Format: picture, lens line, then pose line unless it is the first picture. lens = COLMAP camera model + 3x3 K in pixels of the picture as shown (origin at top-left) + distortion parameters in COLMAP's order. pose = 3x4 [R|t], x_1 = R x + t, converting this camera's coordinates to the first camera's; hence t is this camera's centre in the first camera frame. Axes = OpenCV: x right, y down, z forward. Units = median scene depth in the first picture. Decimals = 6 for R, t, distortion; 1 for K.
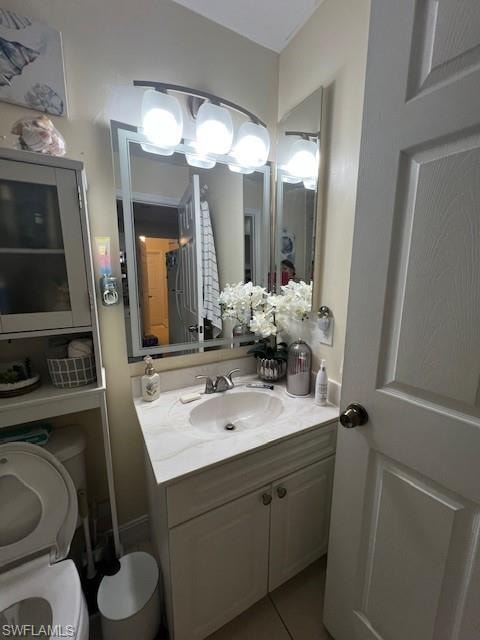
lens RADIAL K [[255.5, 0, 240.0], [0, 255.5, 317.4], [0, 0, 1]] dist [-0.000513, -0.000151]
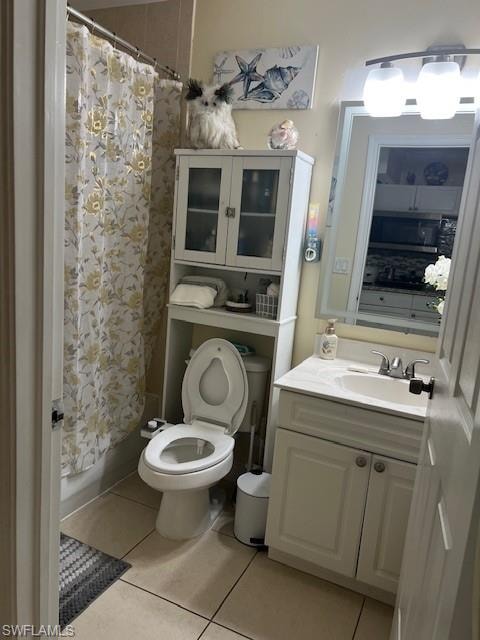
lens RADIAL K [[578.2, 0, 240.0], [0, 578.2, 320.0], [0, 0, 1]] dist [0.004941, -0.003587]
pose [[0.568753, 0.166271, -0.805527, 1.668792], [-0.210364, 0.976187, 0.052967, 0.156127], [0.795152, 0.139328, 0.590187, -0.847338]]
